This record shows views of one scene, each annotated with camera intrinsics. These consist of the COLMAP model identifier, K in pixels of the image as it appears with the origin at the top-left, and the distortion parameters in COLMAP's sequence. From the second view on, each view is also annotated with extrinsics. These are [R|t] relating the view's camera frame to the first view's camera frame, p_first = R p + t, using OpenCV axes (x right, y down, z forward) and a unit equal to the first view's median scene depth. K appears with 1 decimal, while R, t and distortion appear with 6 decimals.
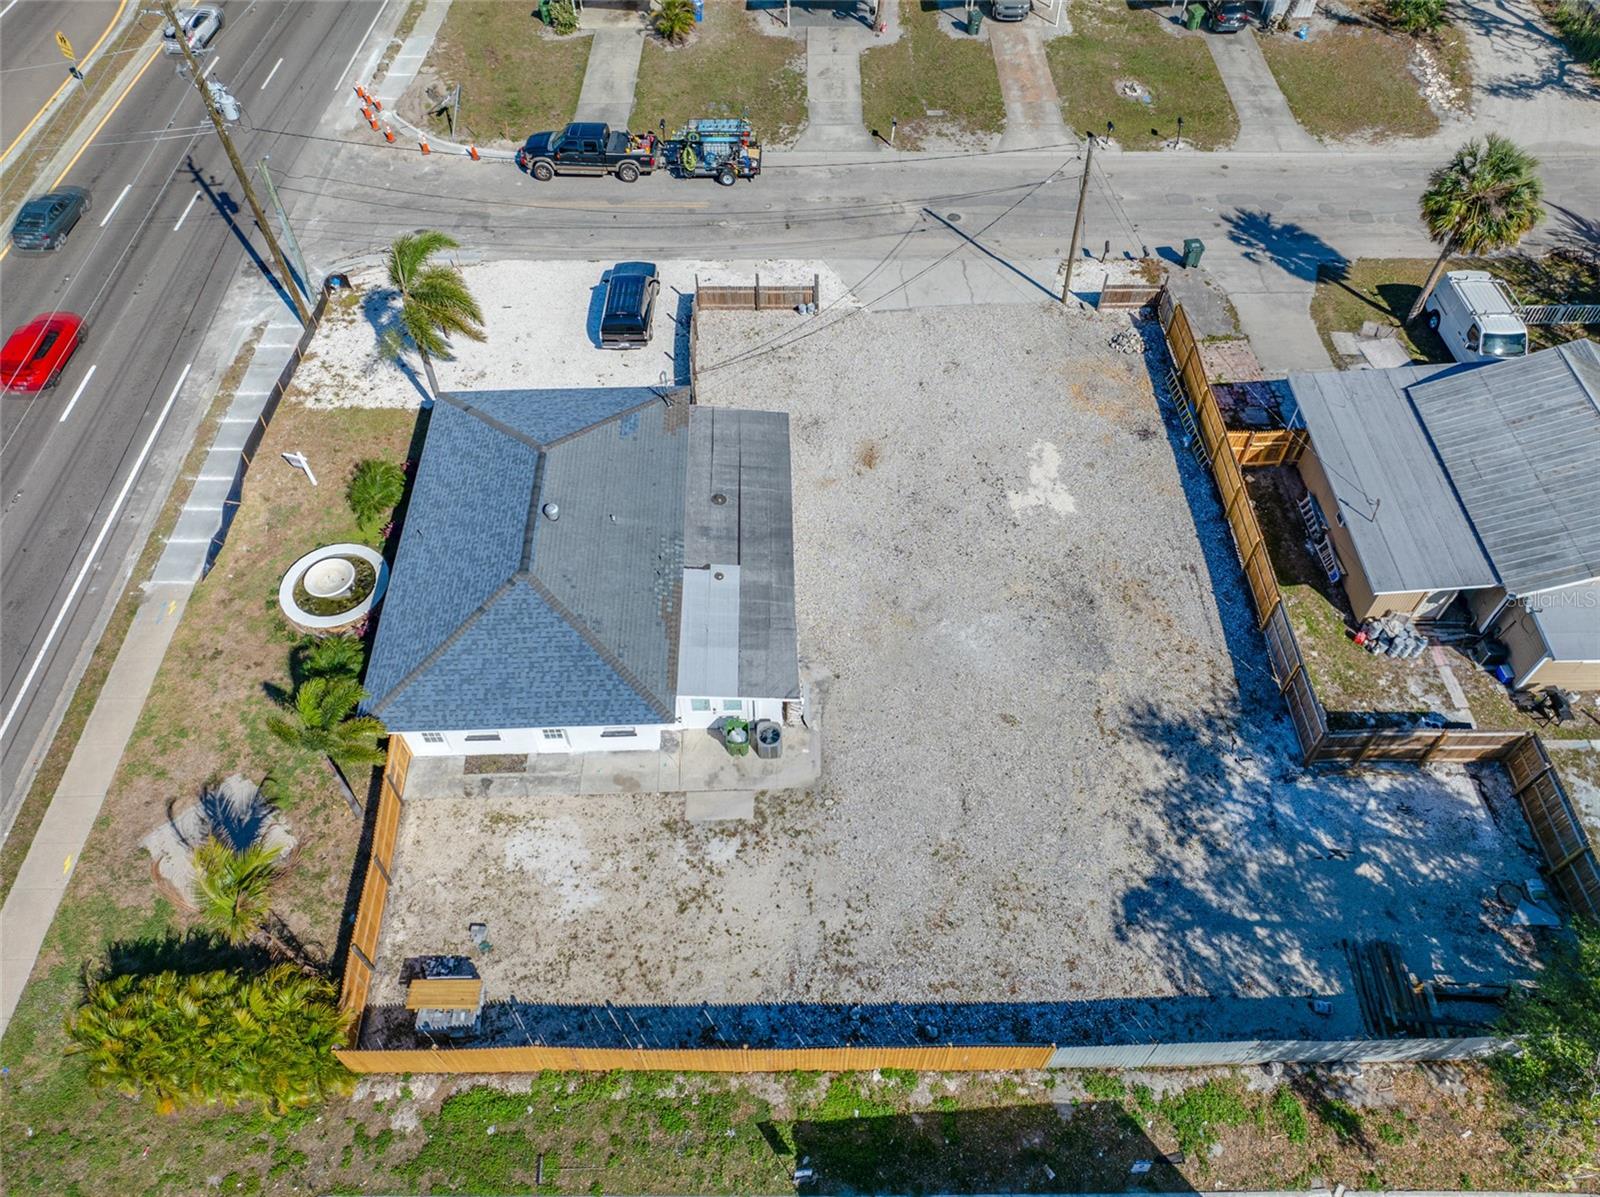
lens RADIAL K [[1129.0, 0, 804.2], [0, 1129.0, 596.7], [0, 0, 1]] dist [-0.013926, 0.006969]
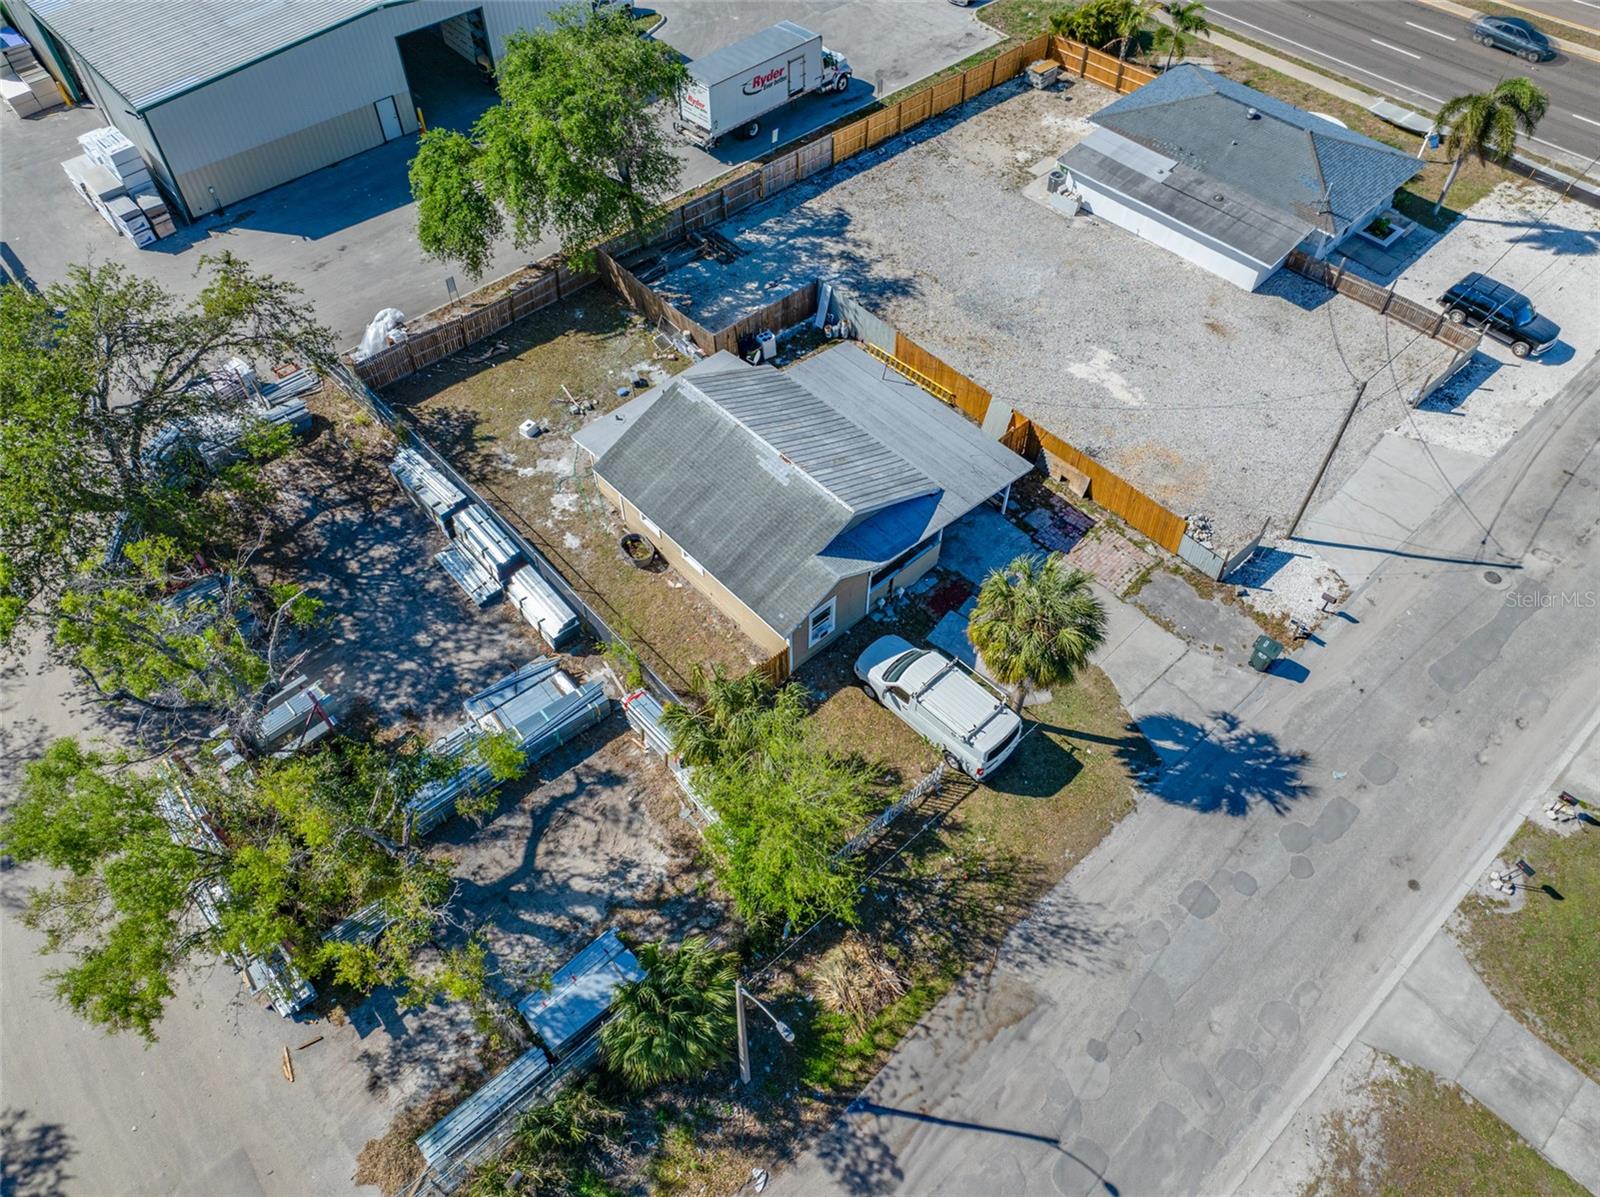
lens RADIAL K [[1127.0, 0, 805.0], [0, 1127.0, 599.8], [0, 0, 1]] dist [-0.011925, 0.000773]
pose [[-0.743180, 0.523356, -0.416872, 1.086701], [-0.526604, -0.073159, 0.846957, -0.975055], [0.412762, 0.848968, 0.329971, 0.686566]]
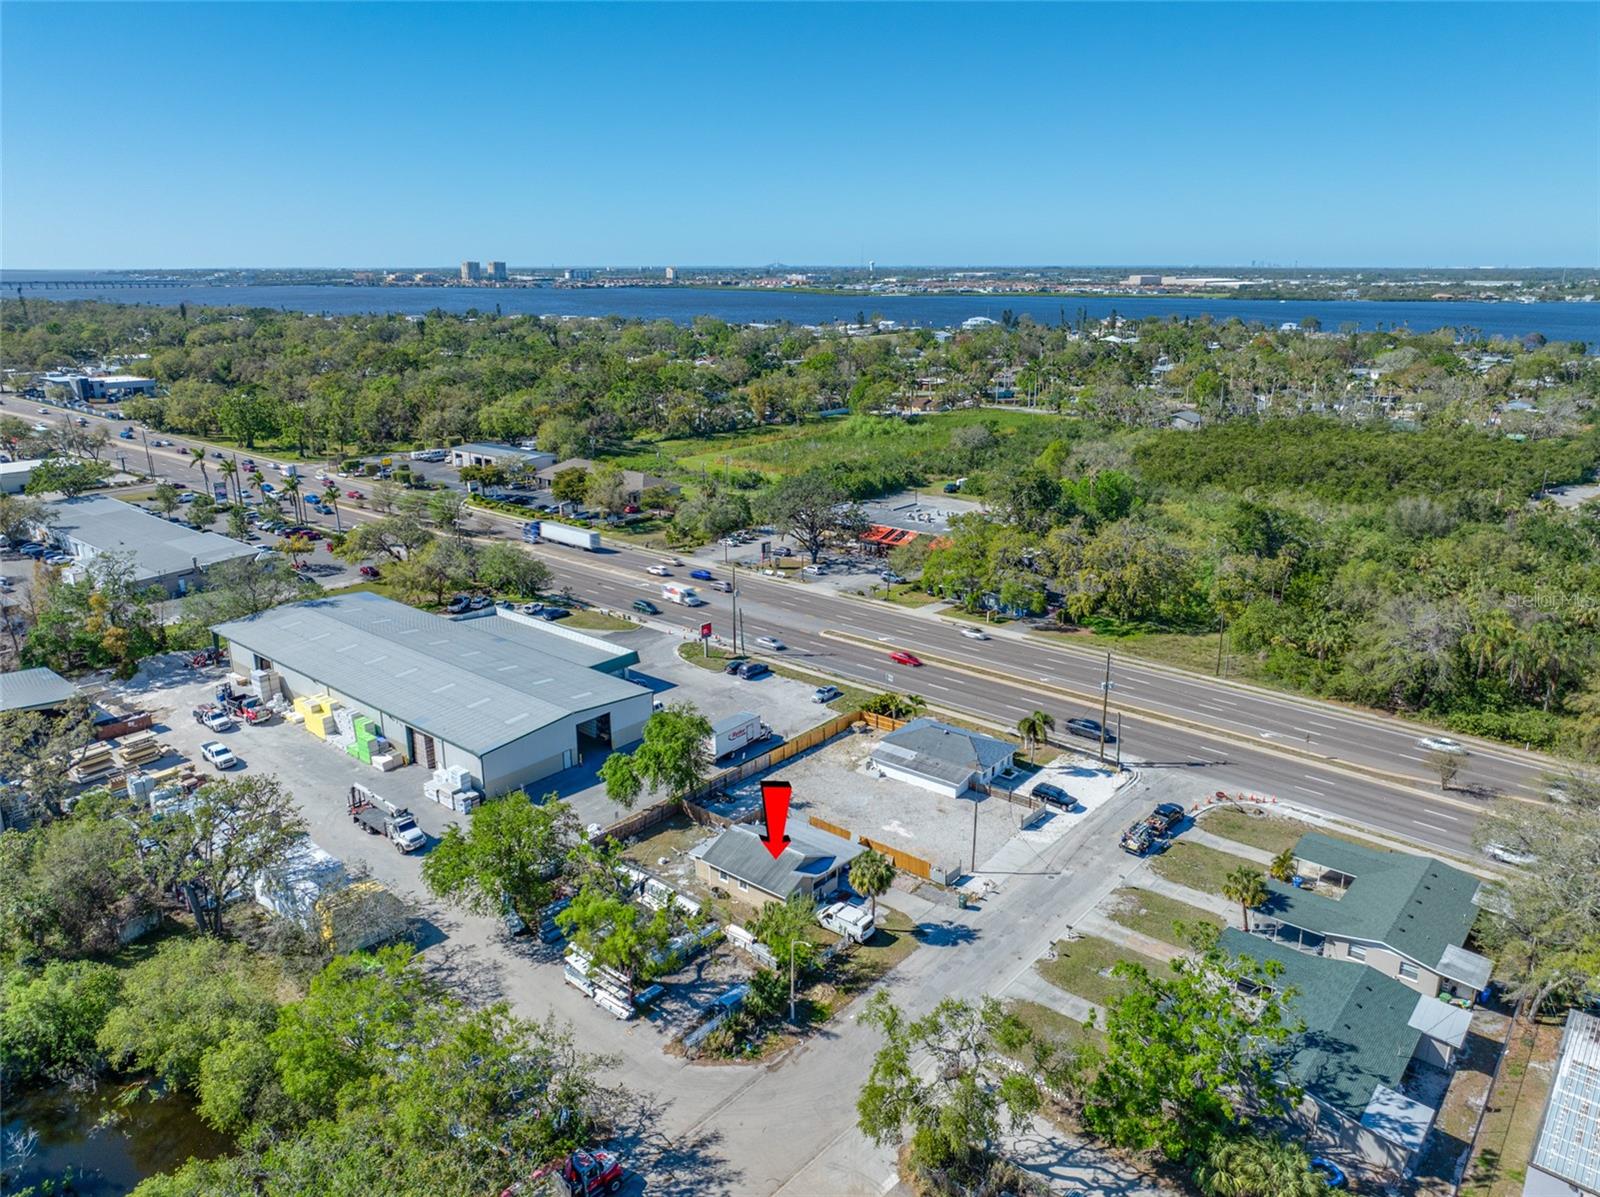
lens RADIAL K [[1129.0, 0, 804.2], [0, 1129.0, 596.7], [0, 0, 1]] dist [-0.013926, 0.006969]
pose [[-0.648683, 0.221410, -0.728140, 2.364737], [-0.596087, 0.447026, 0.666970, -2.175611], [0.473171, 0.866687, -0.157998, 0.841771]]
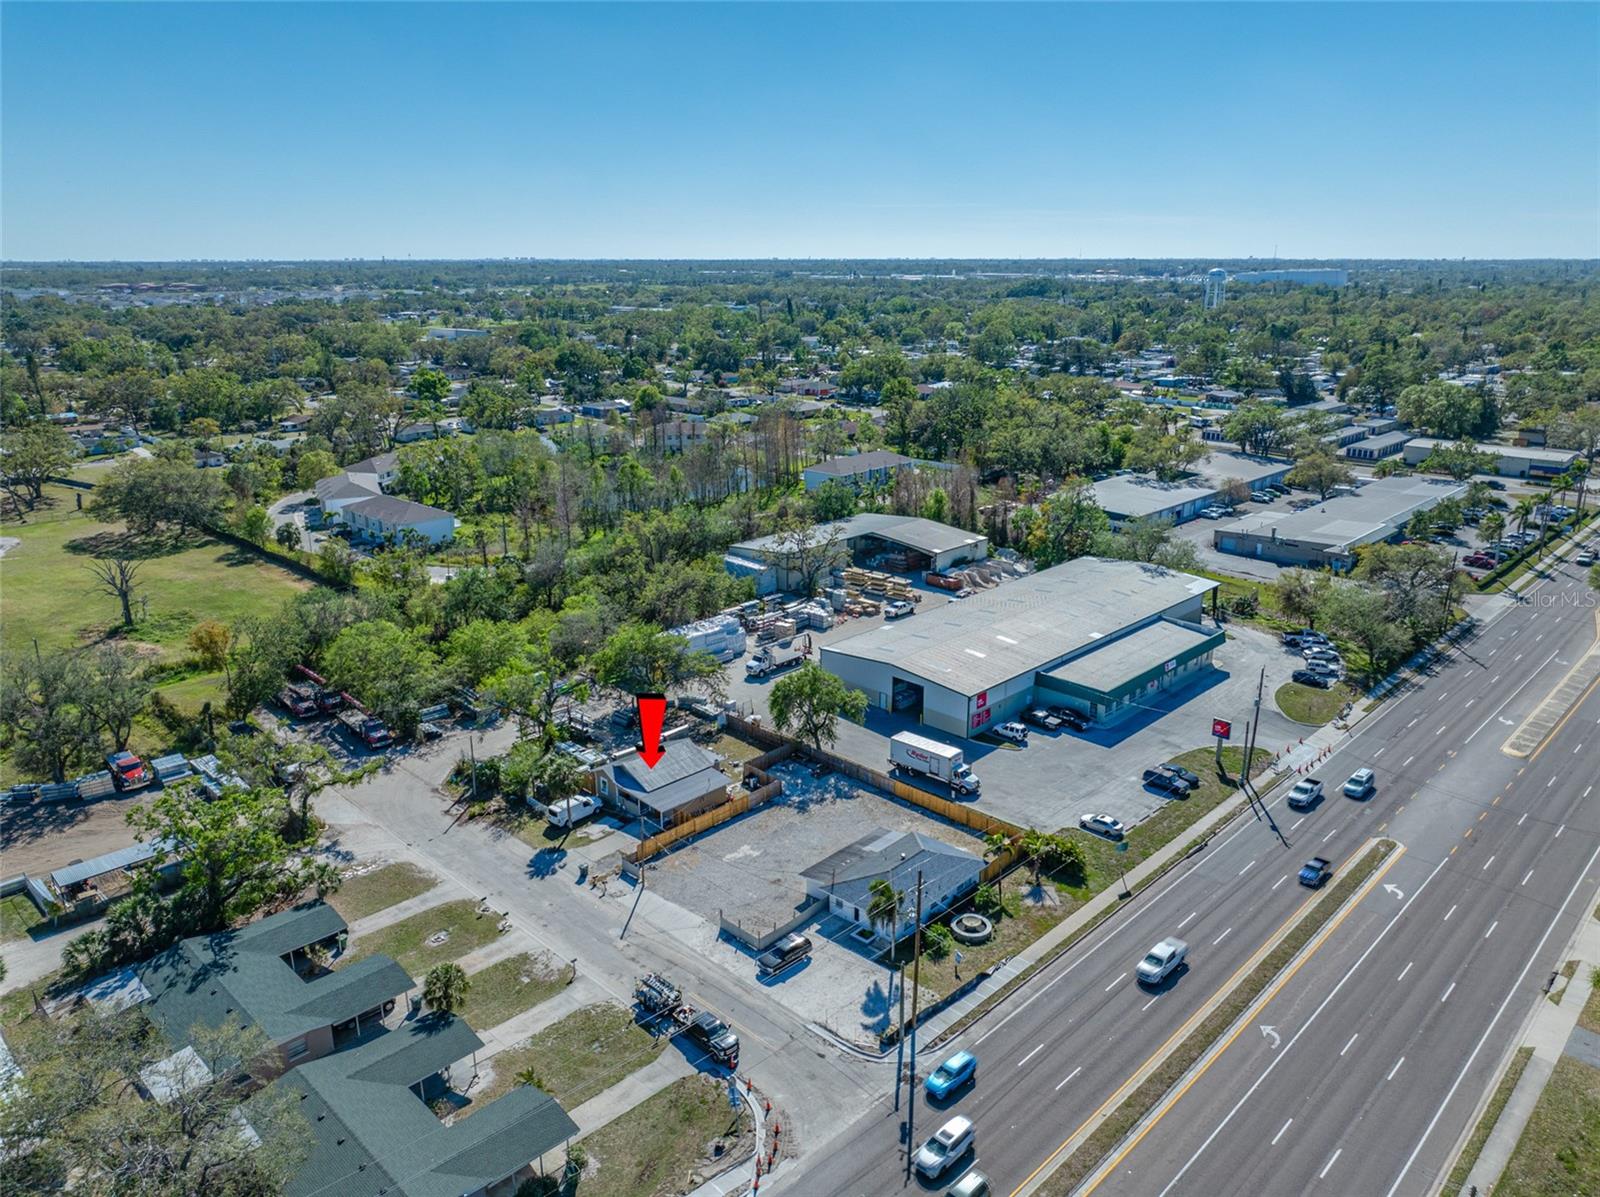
lens RADIAL K [[1122.1, 0, 803.5], [0, 1122.1, 600.4], [0, 0, 1]] dist [-0.014145, 0.004883]
pose [[-0.713997, -0.200164, 0.670927, -1.623251], [0.553877, 0.424698, 0.716137, -2.263650], [-0.428286, 0.882931, -0.192367, 0.931193]]
